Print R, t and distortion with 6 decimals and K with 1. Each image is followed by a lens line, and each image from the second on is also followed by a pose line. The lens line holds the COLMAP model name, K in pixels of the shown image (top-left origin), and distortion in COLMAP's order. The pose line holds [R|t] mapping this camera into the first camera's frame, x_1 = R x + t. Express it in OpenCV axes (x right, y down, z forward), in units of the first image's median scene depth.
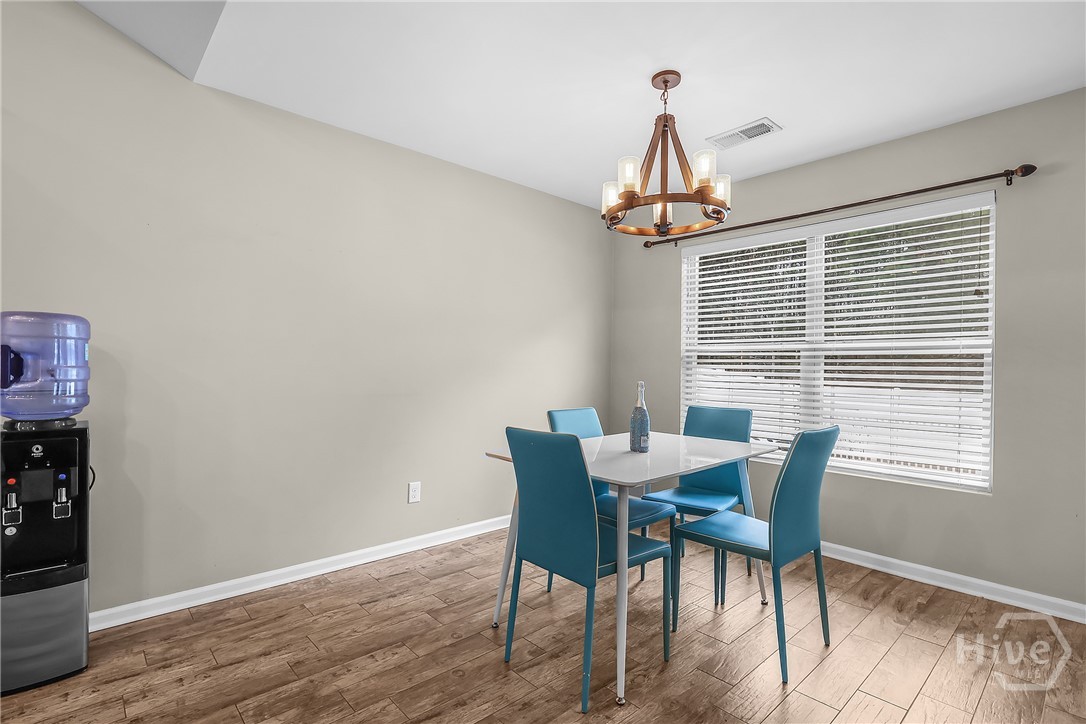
lens RADIAL K [[510.2, 0, 538.4], [0, 510.2, 361.4], [0, 0, 1]] dist [-0.002745, -0.000446]
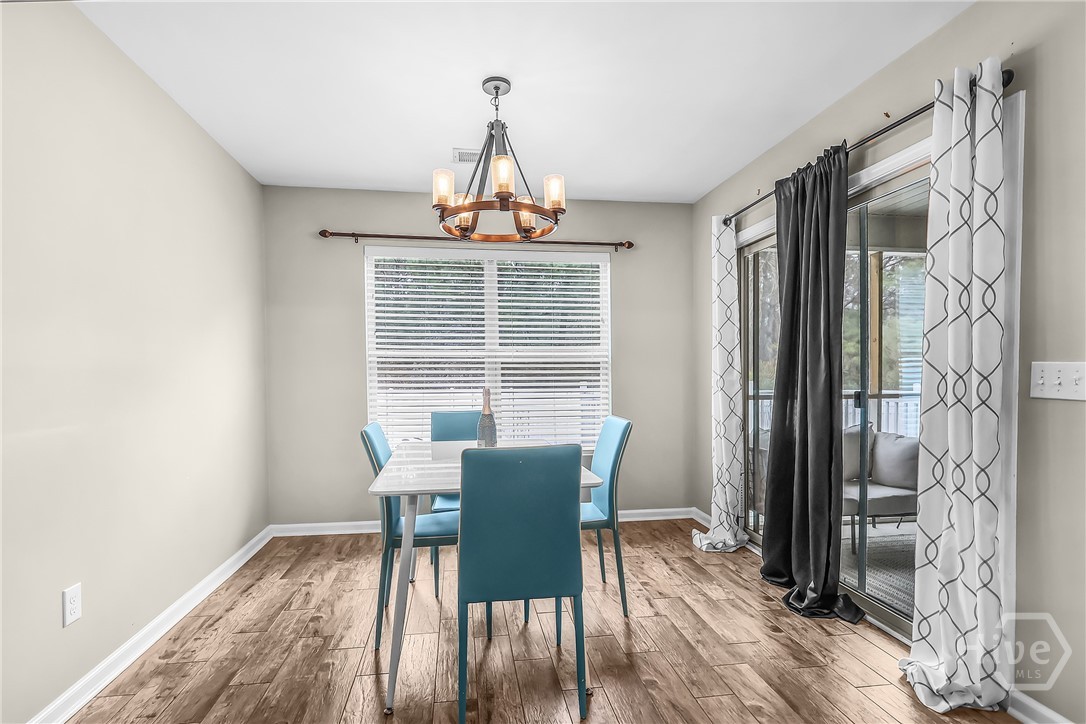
lens RADIAL K [[507.8, 0, 527.5], [0, 507.8, 377.9], [0, 0, 1]] dist [-0.001118, -0.000171]
pose [[0.568732, -0.020636, 0.822264, -0.442207], [0.003534, 0.999737, 0.022645, -0.000129], [-0.822515, -0.009974, 0.568656, 0.302722]]
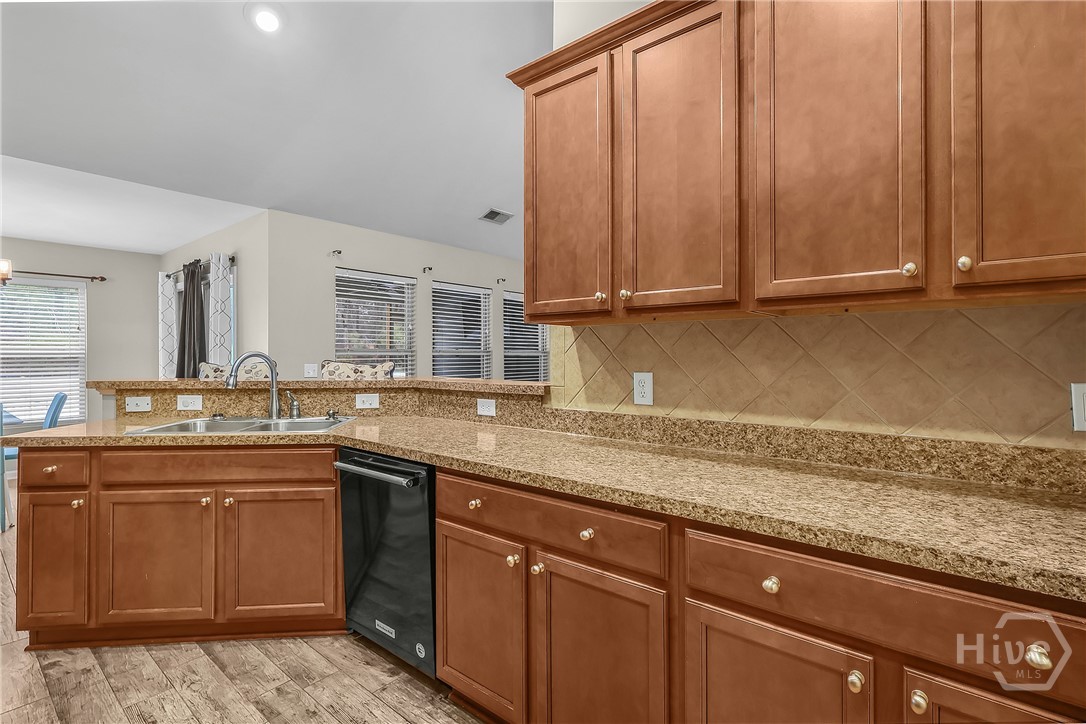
lens RADIAL K [[506.4, 0, 544.1], [0, 506.4, 350.1], [0, 0, 1]] dist [0.001709, 0.000200]
pose [[-0.135300, -0.003745, 0.990798, -1.370167], [-0.005723, 0.999979, 0.002998, -0.056507], [-0.990788, -0.005265, -0.135318, -0.587302]]
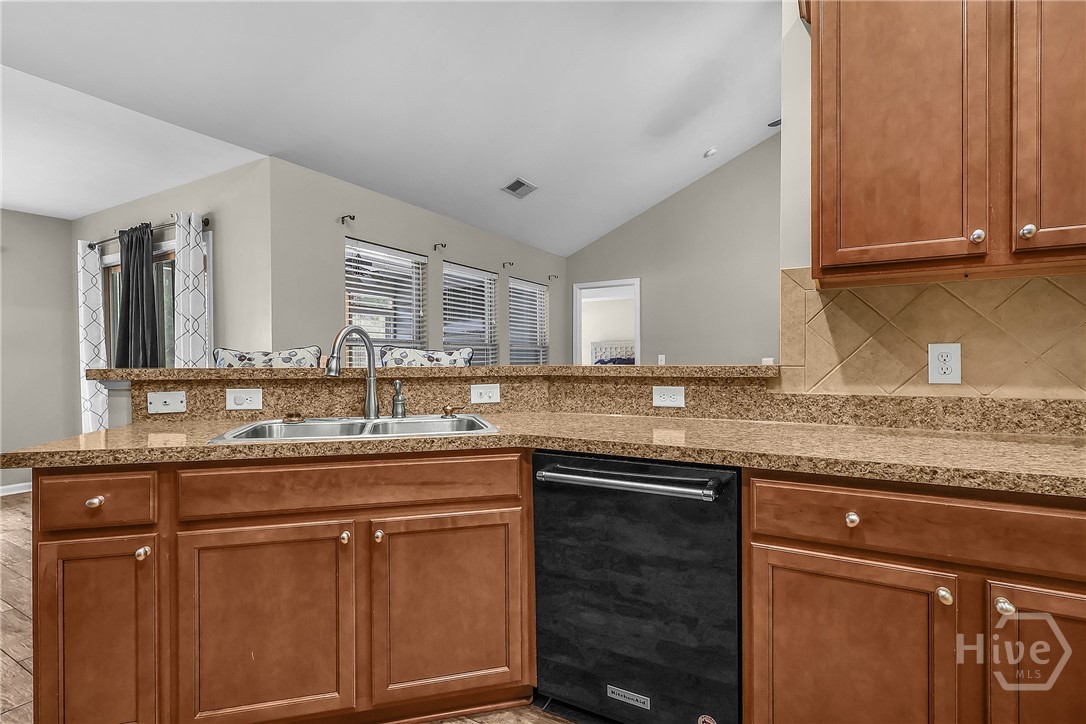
lens RADIAL K [[520.2, 0, 539.2], [0, 520.2, 359.5], [0, 0, 1]] dist [-0.000834, 0.000128]
pose [[-0.298687, -0.013047, 0.954262, -1.113322], [-0.002455, 0.999914, 0.012903, -0.013229], [-0.954348, 0.001511, -0.298693, -0.222200]]
